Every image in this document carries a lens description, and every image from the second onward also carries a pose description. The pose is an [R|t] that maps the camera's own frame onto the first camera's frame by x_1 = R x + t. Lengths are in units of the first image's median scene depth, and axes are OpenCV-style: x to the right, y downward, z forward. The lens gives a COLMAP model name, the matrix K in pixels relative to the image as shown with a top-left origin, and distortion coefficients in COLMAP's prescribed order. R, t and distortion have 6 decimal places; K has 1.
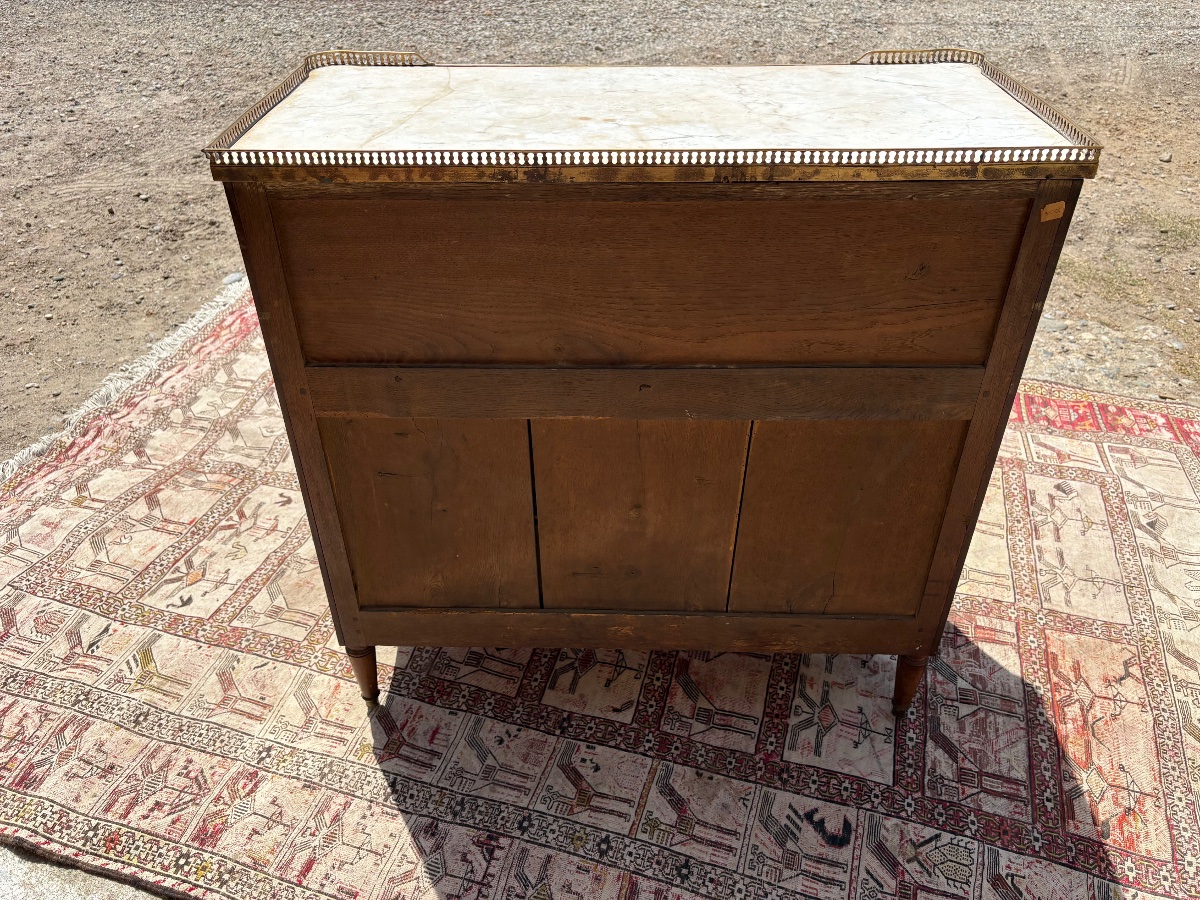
lens RADIAL K [[906.1, 0, 596.4], [0, 906.1, 447.9], [0, 0, 1]] dist [0.089383, -0.115592]
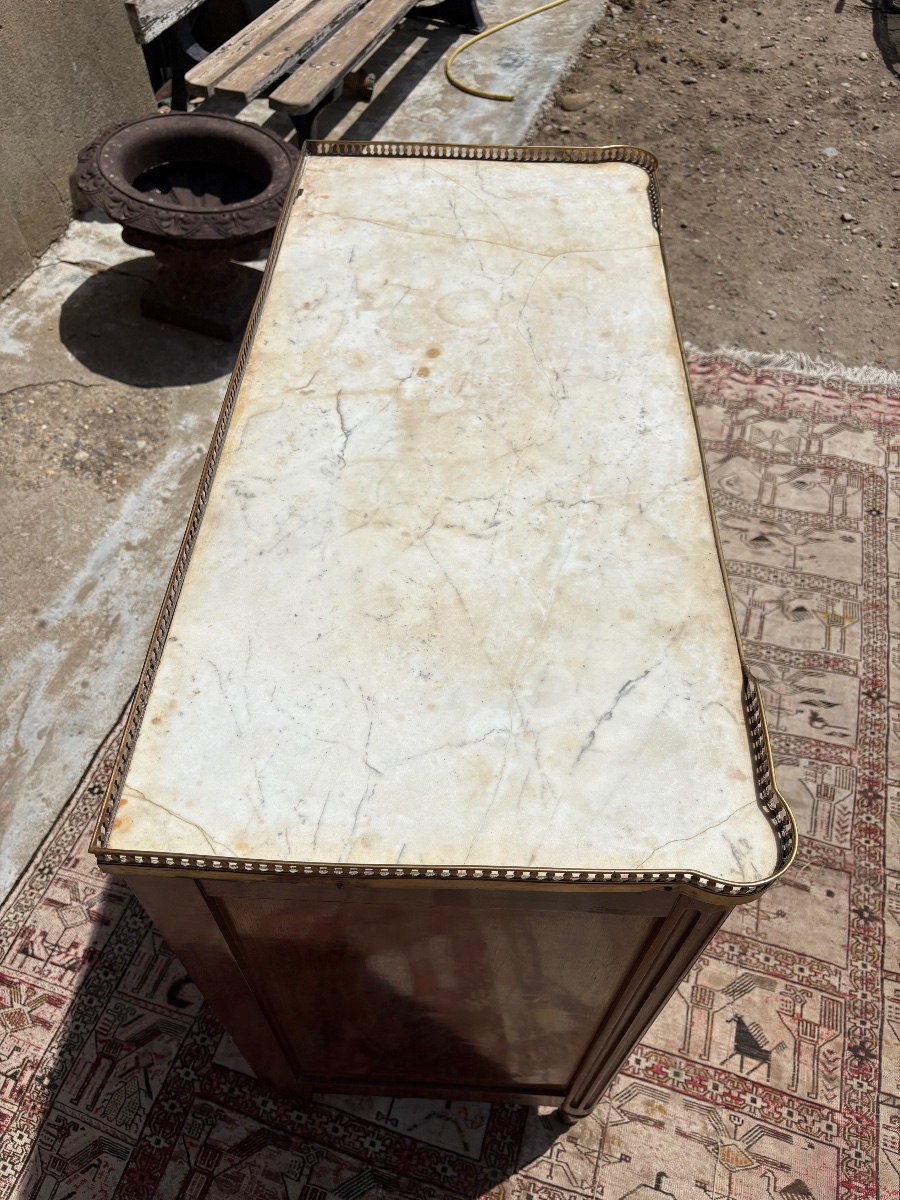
lens RADIAL K [[906.1, 0, 439.6], [0, 906.1, 596.1], [0, 0, 1]] dist [0.089383, -0.115592]
pose [[-0.019099, 0.785456, -0.618623, 0.485190], [-0.589513, 0.490894, 0.641481, -0.571661], [0.807533, 0.376938, 0.453660, 0.526157]]
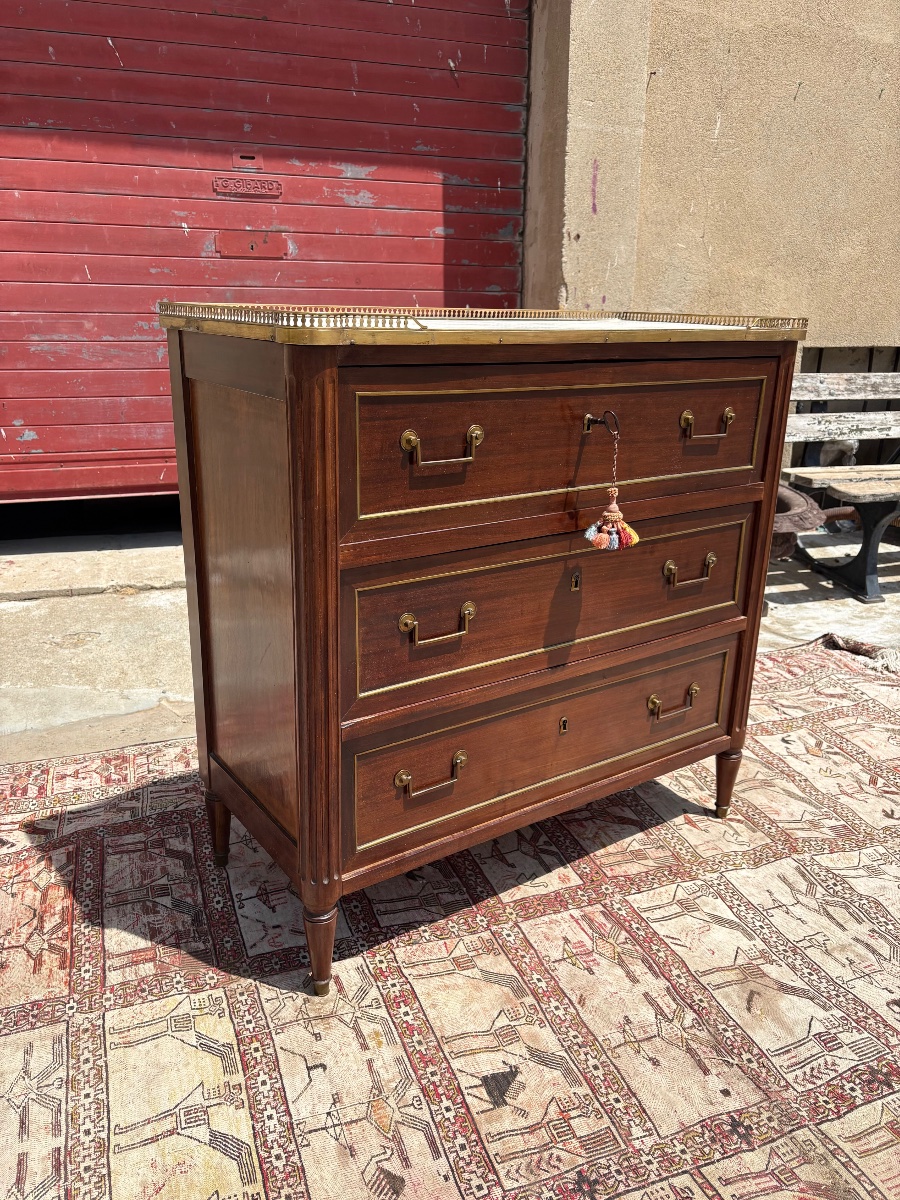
lens RADIAL K [[908.4, 0, 448.1], [0, 908.4, 606.6], [0, 0, 1]] dist [0.044935, -0.050146]
pose [[-0.797254, 0.185521, -0.574428, 0.667945], [-0.366097, 0.608016, 0.704478, -0.731588], [0.479957, 0.771945, -0.416825, 1.326538]]
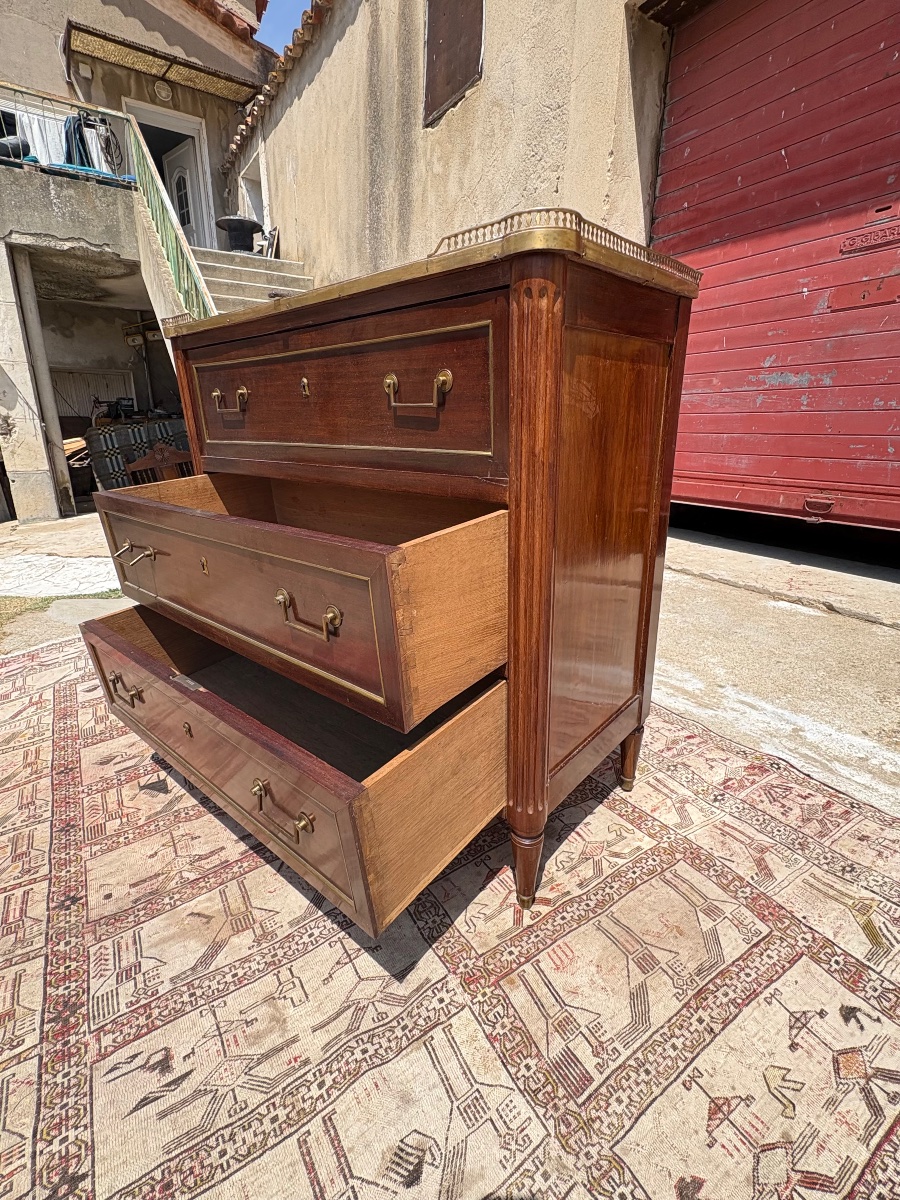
lens RADIAL K [[547.4, 0, 450.0], [0, 547.4, 600.0], [0, 0, 1]] dist [0.000215, 0.000169]
pose [[-0.767237, -0.182463, 0.614861, -0.474846], [0.402586, 0.609276, 0.683160, -0.482371], [-0.499272, 0.771680, -0.394002, 1.231958]]
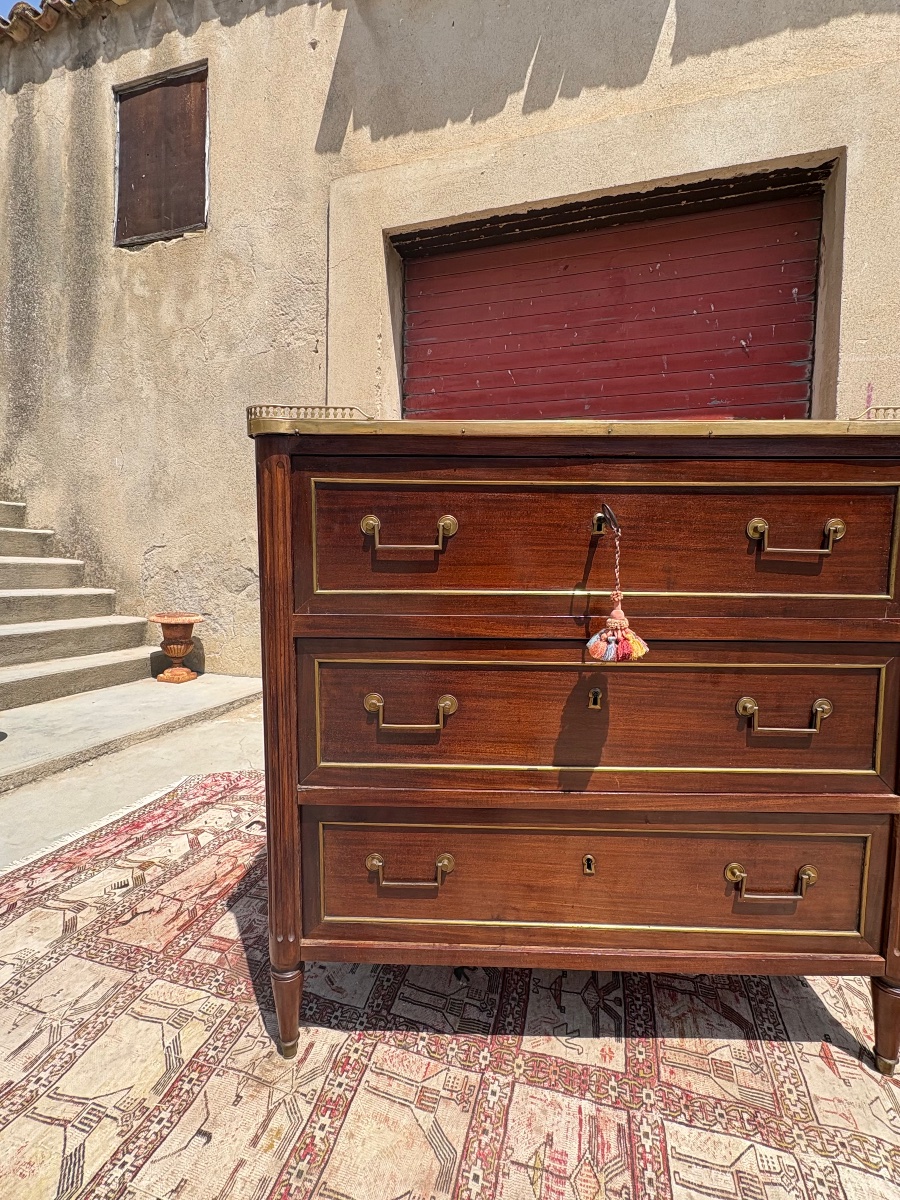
lens RADIAL K [[547.4, 0, 450.0], [0, 547.4, 600.0], [0, 0, 1]] dist [0.000215, 0.000169]
pose [[-0.999881, 0.006921, -0.013803, 0.180264], [-0.004022, 0.746290, 0.665609, -0.549441], [0.014908, 0.665585, -0.746173, 1.297939]]
